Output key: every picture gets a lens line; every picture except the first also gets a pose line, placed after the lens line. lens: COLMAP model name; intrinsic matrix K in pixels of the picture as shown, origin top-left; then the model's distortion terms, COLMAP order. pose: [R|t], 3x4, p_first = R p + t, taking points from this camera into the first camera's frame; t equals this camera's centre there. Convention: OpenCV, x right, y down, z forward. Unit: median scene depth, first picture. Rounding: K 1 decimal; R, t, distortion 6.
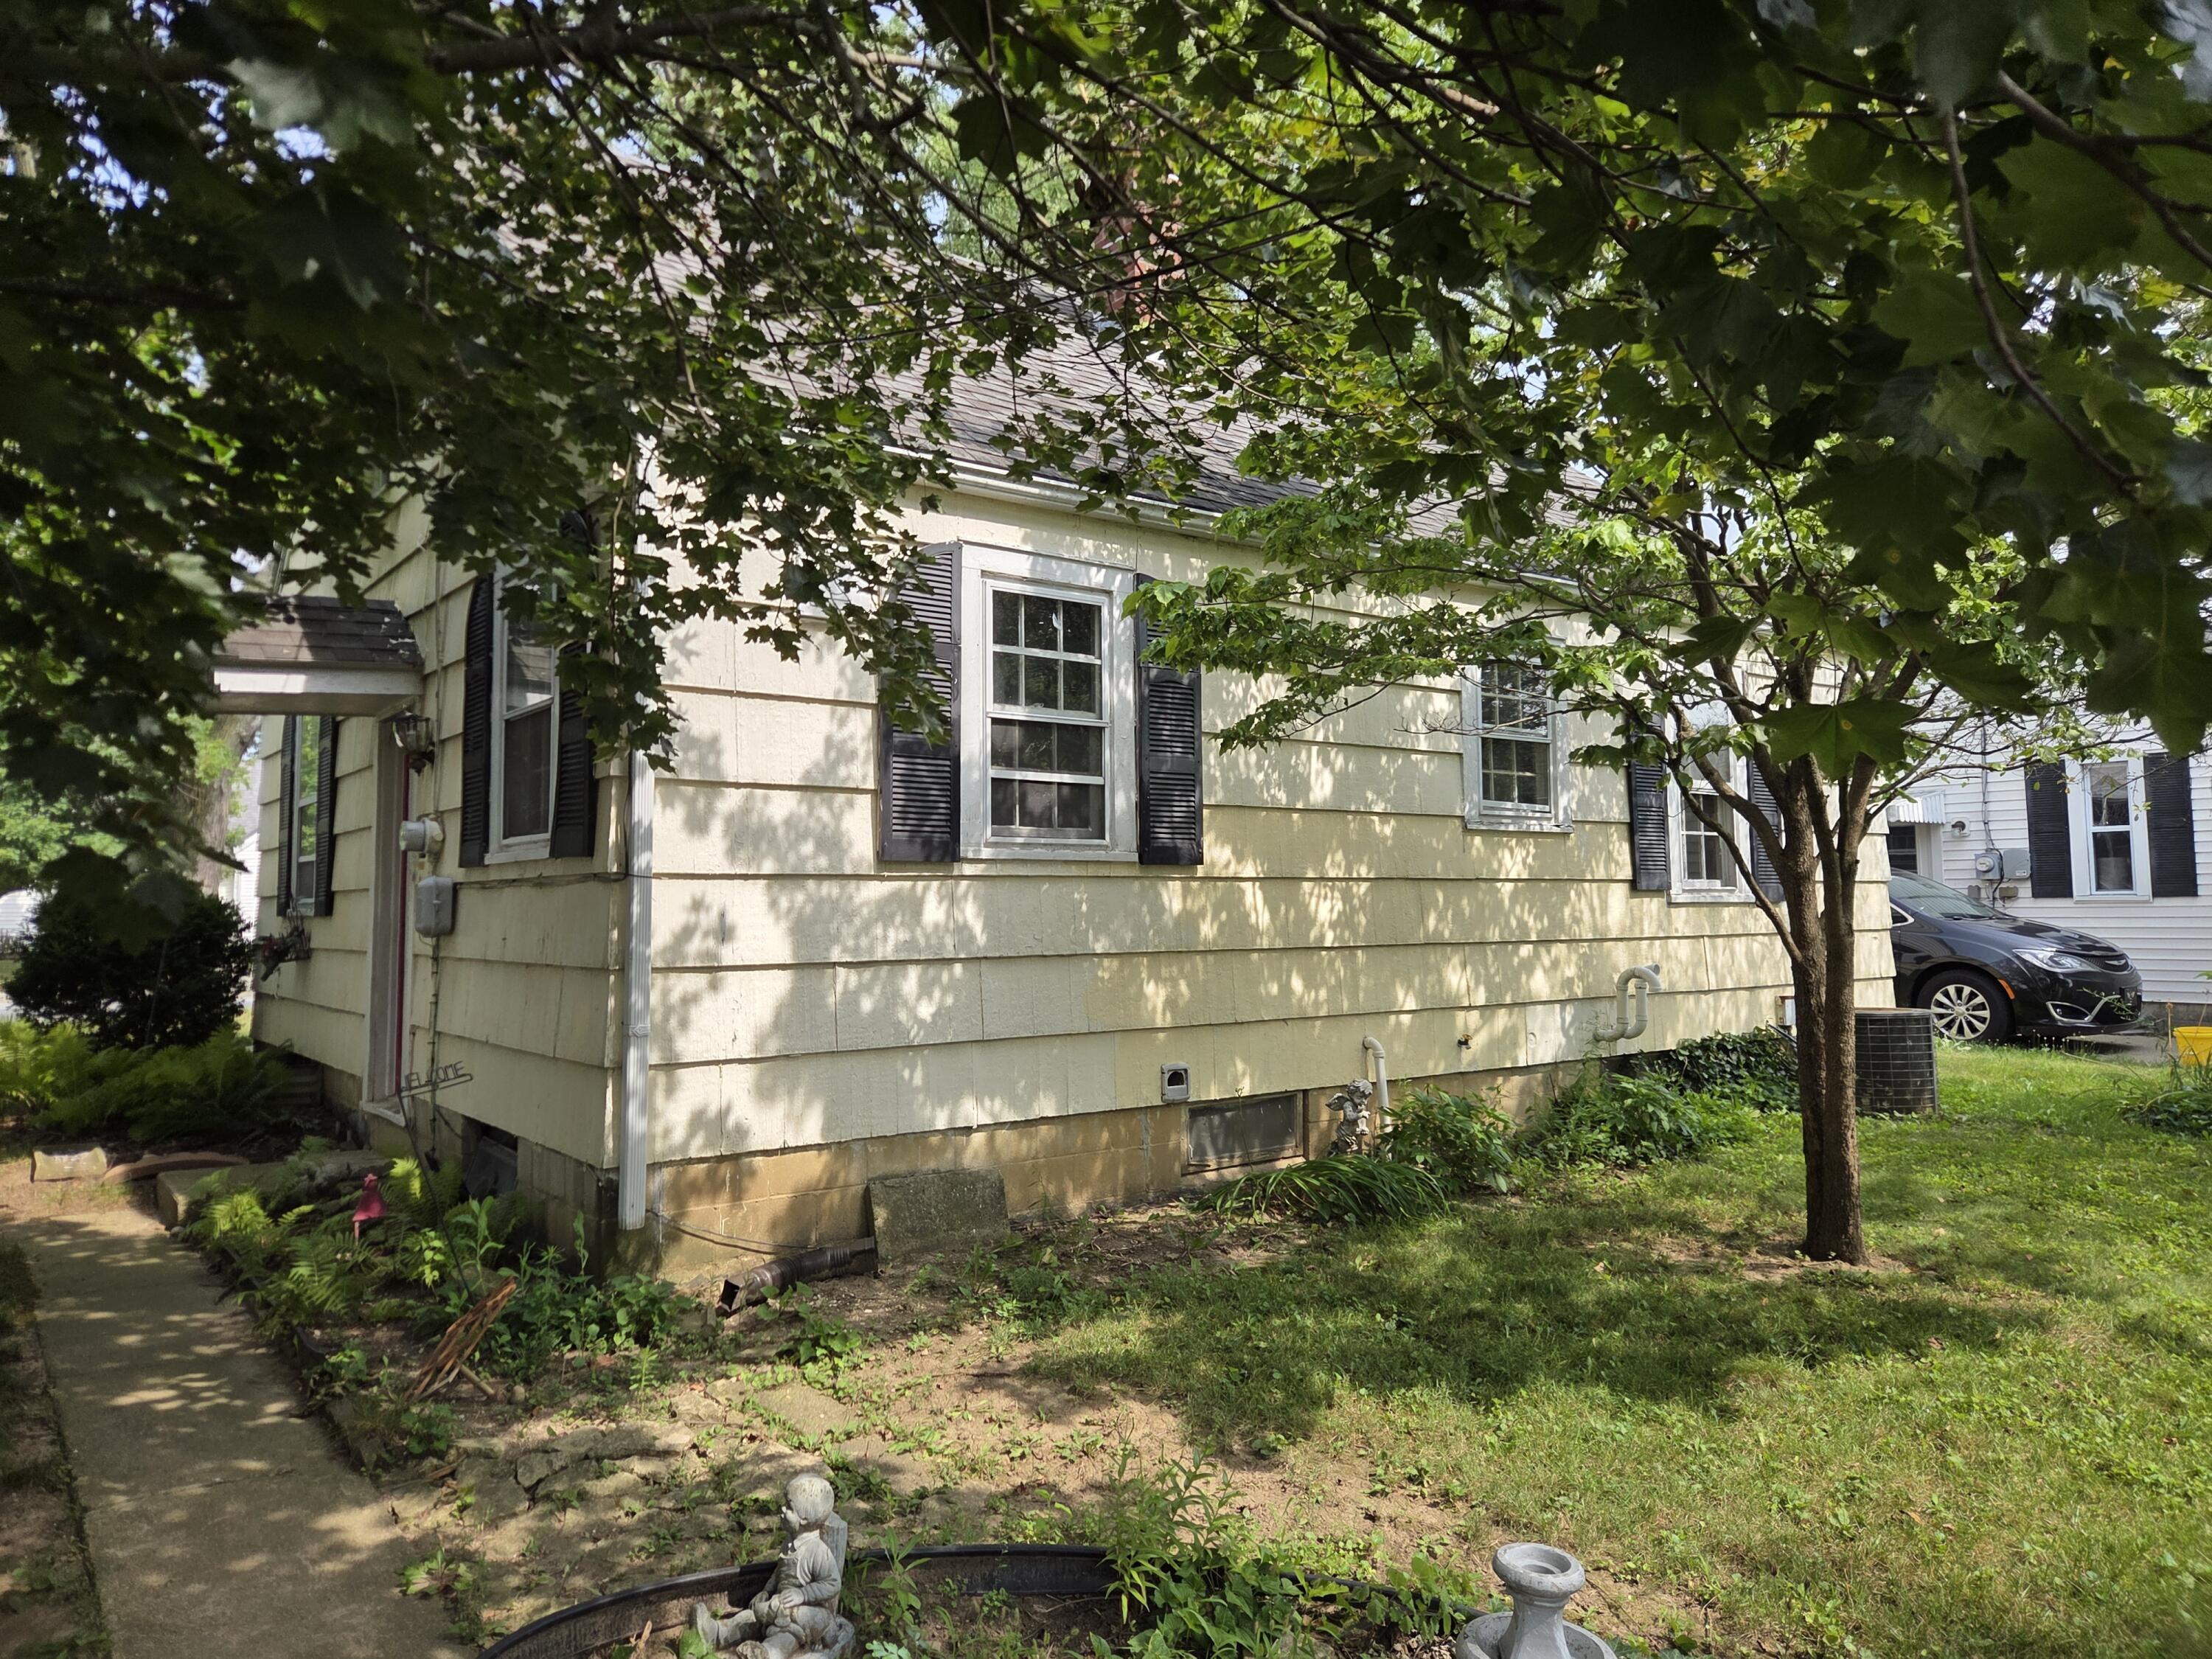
lens RADIAL K [[1484.1, 0, 1114.8], [0, 1484.1, 819.1], [0, 0, 1]] dist [0.054412, 0.002043]
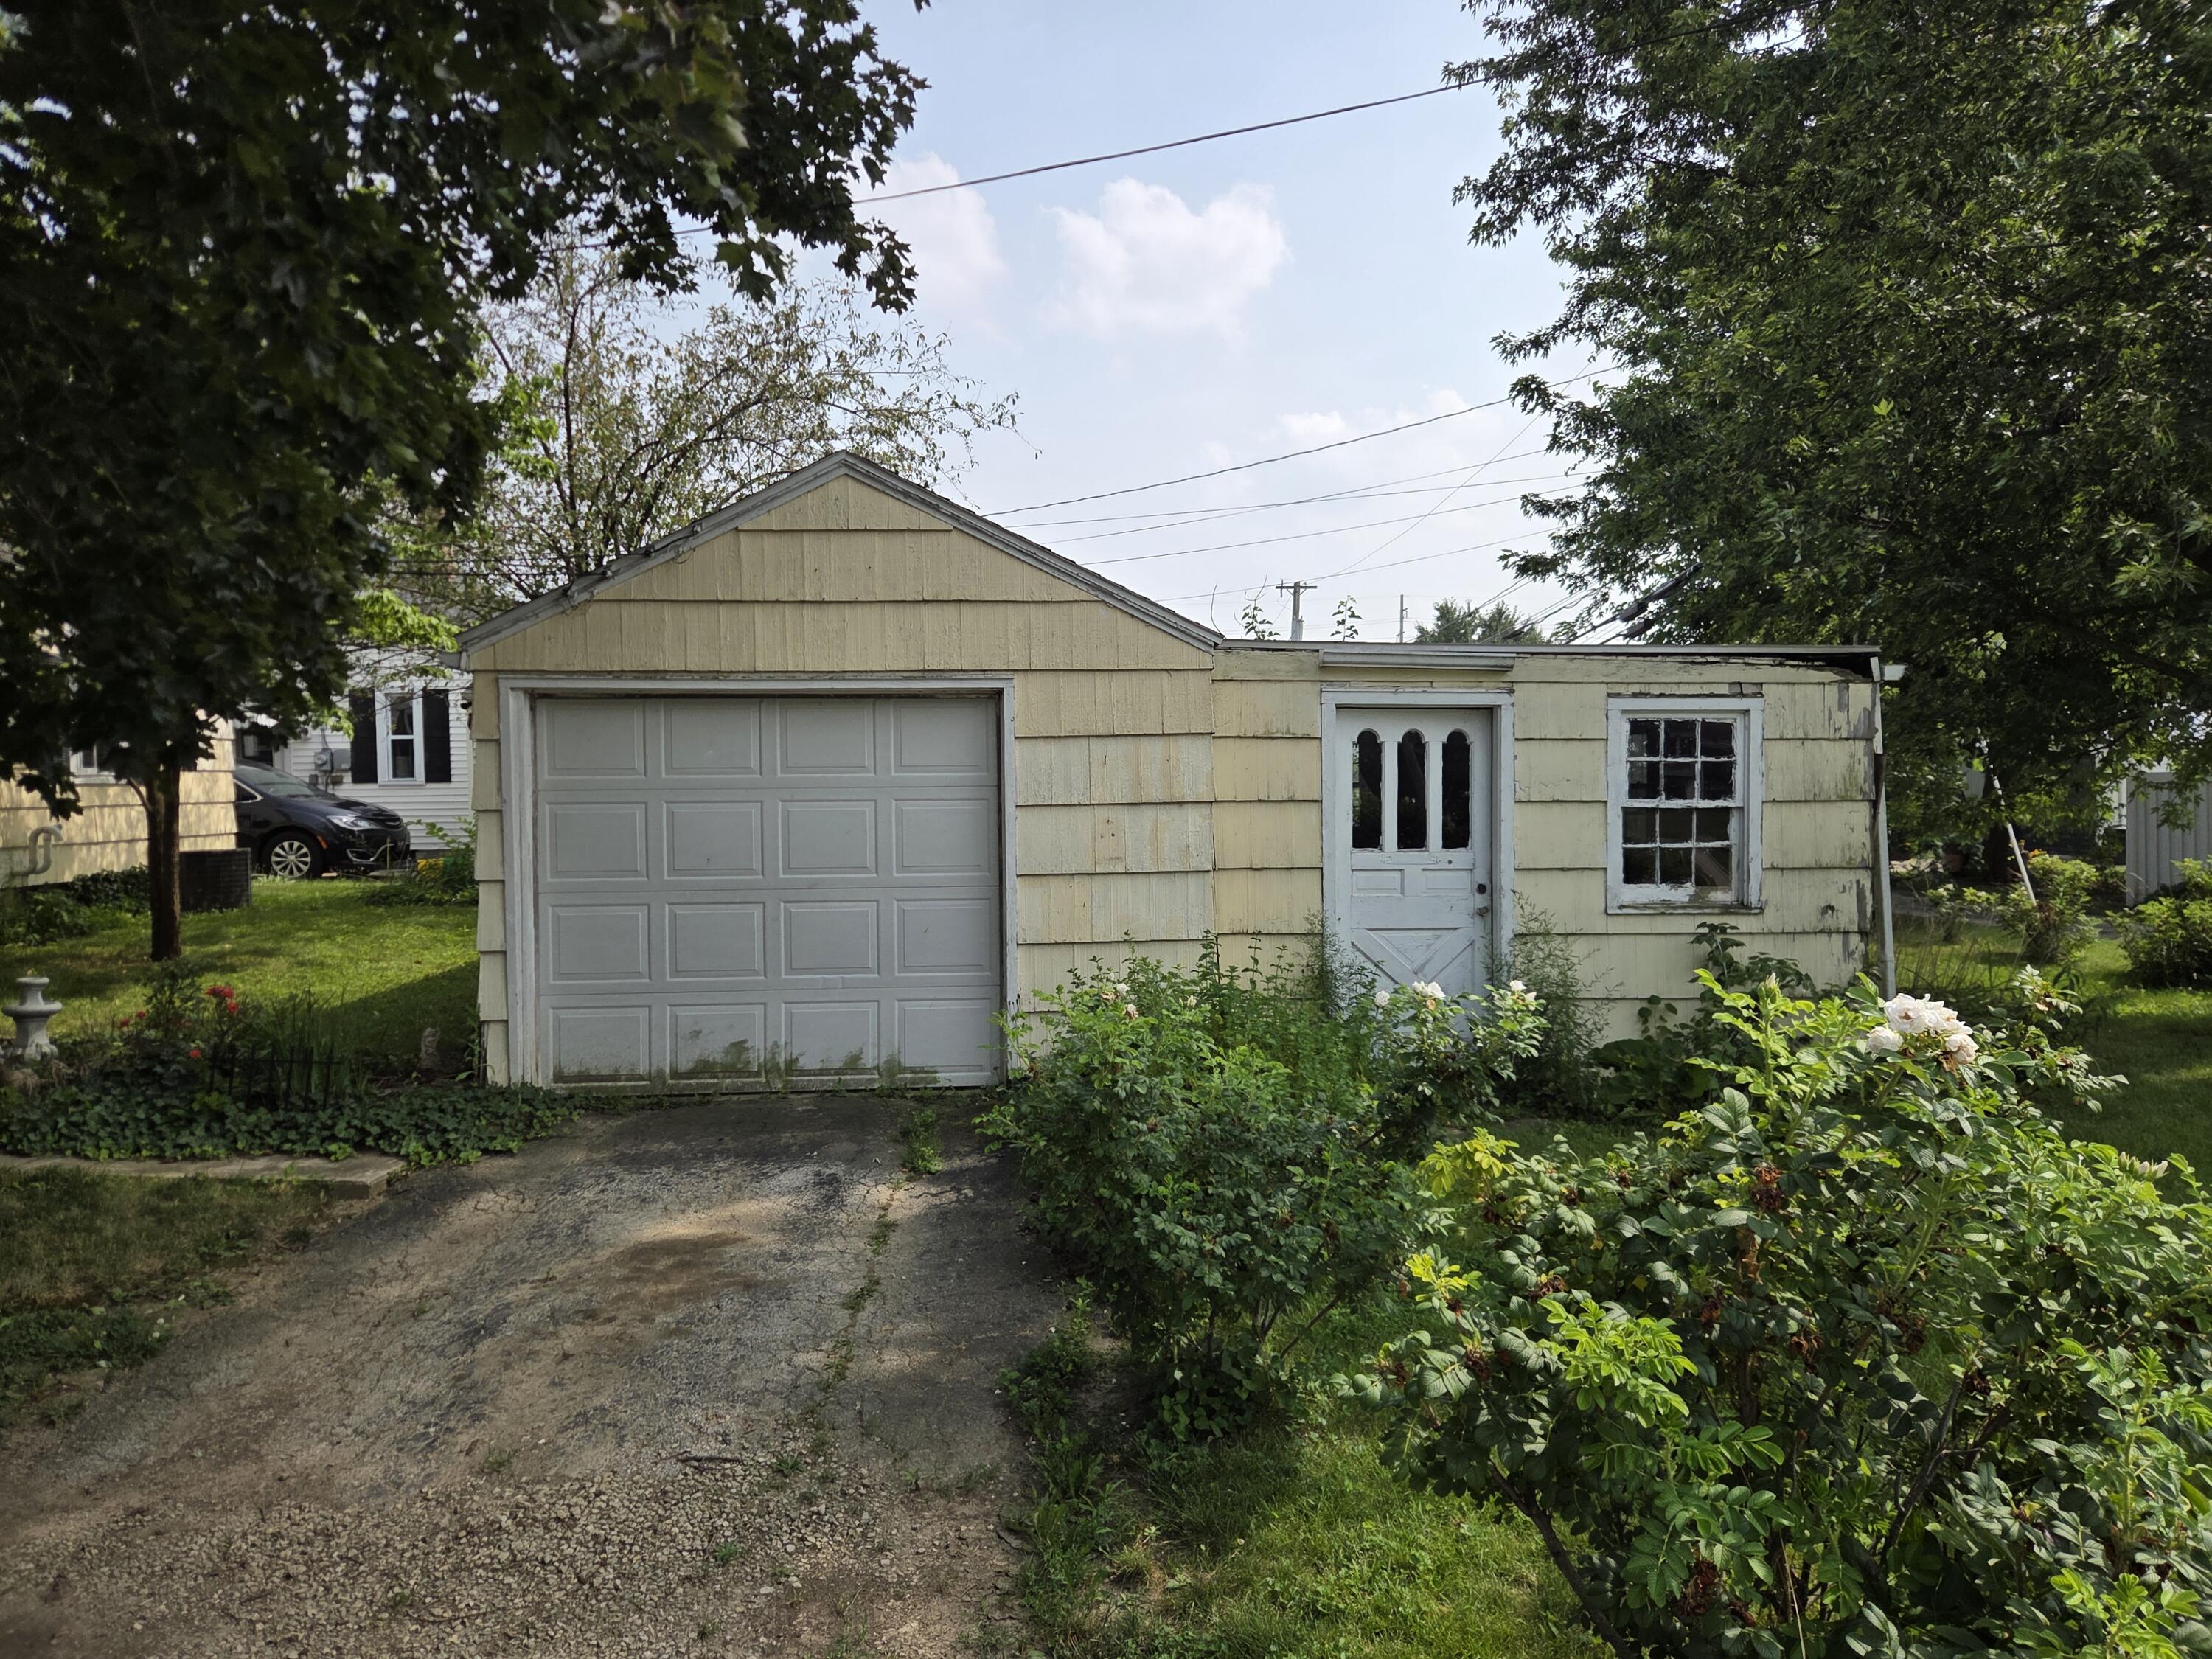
lens RADIAL K [[1484.1, 0, 1119.3], [0, 1484.1, 823.8], [0, 0, 1]] dist [0.054412, 0.002043]
pose [[0.567889, -0.023304, 0.822775, -0.202037], [-0.041511, 0.997516, 0.056904, -0.026163], [-0.822058, -0.066470, 0.565511, -0.513966]]
